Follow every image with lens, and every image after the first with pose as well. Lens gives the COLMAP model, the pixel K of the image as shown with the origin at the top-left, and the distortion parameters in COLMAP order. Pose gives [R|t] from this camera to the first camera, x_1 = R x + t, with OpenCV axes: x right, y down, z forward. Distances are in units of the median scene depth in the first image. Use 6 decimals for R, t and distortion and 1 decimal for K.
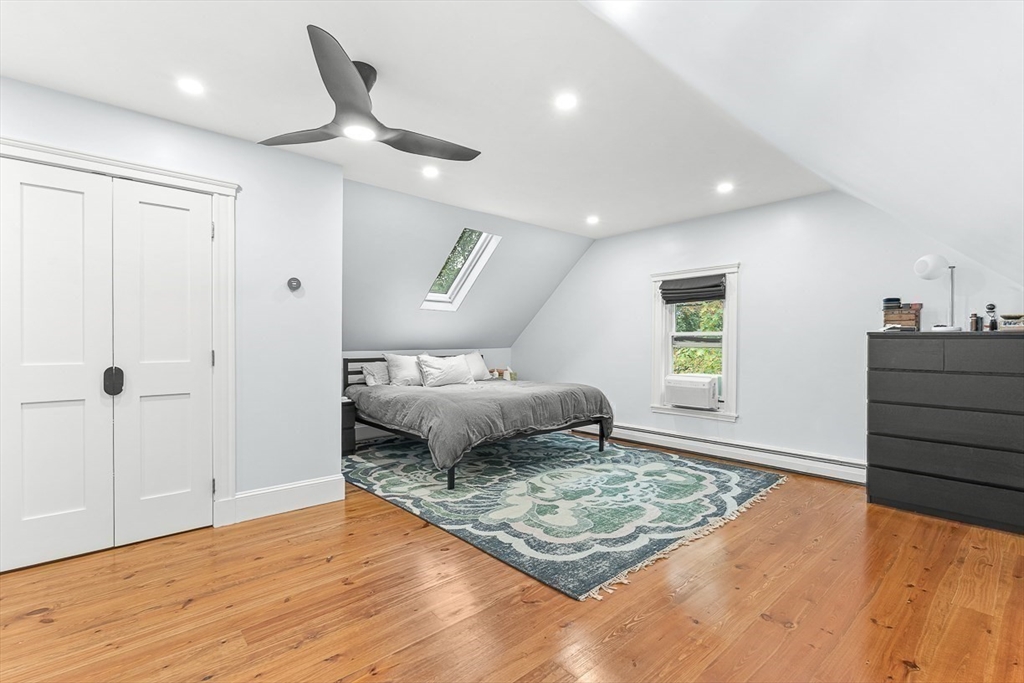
lens RADIAL K [[466.7, 0, 510.0], [0, 466.7, 343.3], [0, 0, 1]] dist [-0.004389, 0.000314]
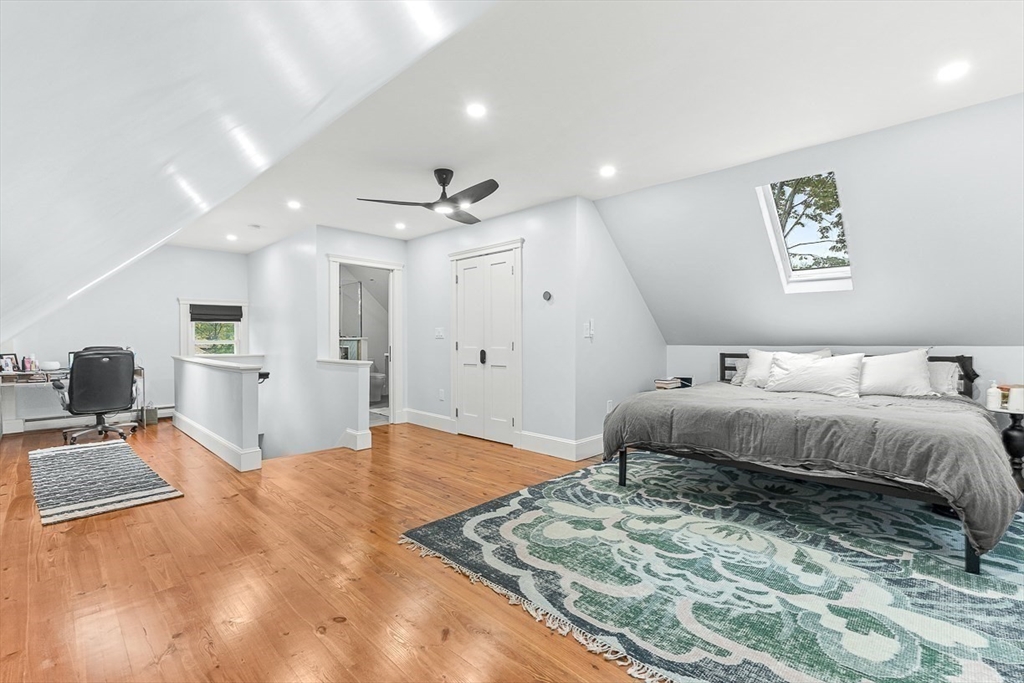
lens RADIAL K [[466.7, 0, 510.3], [0, 466.7, 341.2], [0, 0, 1]] dist [-0.004389, 0.000314]
pose [[0.057229, 0.002543, -0.998358, 0.877355], [0.001003, 0.999996, 0.002605, 0.006998], [0.998361, -0.001150, 0.057226, 0.744698]]
